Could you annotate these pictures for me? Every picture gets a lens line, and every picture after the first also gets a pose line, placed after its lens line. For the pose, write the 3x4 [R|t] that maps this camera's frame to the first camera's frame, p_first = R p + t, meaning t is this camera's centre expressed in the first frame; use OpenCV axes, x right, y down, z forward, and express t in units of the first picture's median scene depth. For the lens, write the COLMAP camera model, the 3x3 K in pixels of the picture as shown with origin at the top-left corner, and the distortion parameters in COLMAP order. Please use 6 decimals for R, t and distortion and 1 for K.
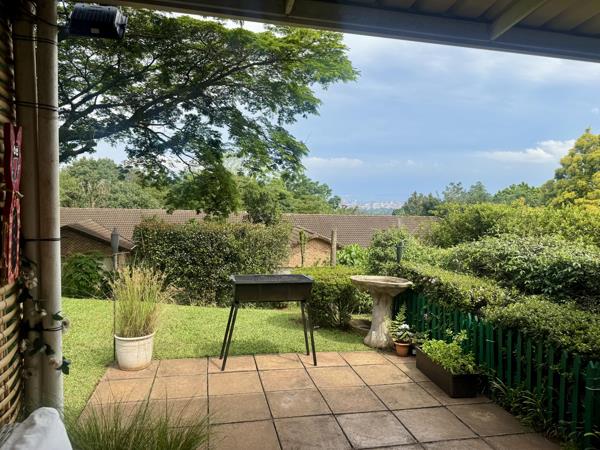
lens RADIAL K [[429.3, 0, 300.0], [0, 429.3, 225.0], [0, 0, 1]] dist [-0.011762, -0.003343]
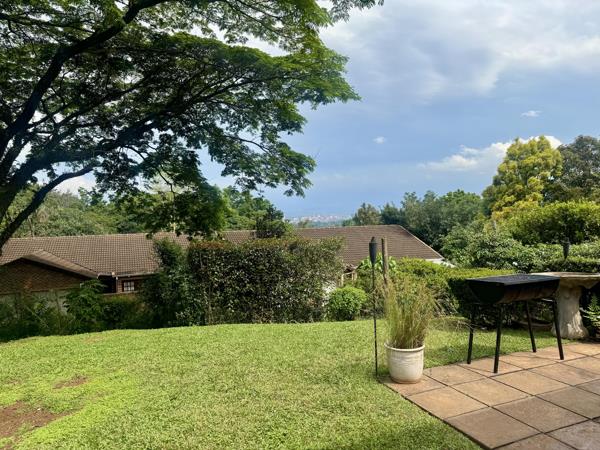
lens RADIAL K [[414.2, 0, 299.5], [0, 414.2, 245.5], [0, 0, 1]] dist [0.002667, 0.000868]
pose [[0.986448, -0.065092, 0.150609, -0.114362], [0.063197, 0.997850, 0.017339, -0.001551], [-0.151414, -0.007587, 0.988441, 0.014274]]
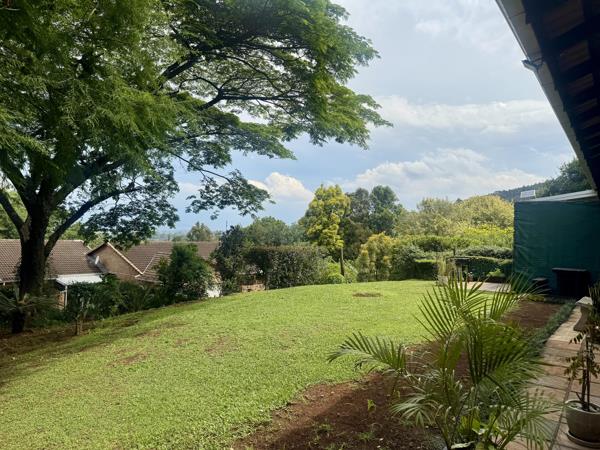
lens RADIAL K [[414.2, 0, 299.5], [0, 414.2, 245.5], [0, 0, 1]] dist [0.002667, 0.000868]
pose [[0.763772, -0.016035, 0.645287, -0.536639], [0.025225, 0.999669, -0.005016, 0.001077], [-0.644993, 0.020108, 0.763924, -0.126398]]
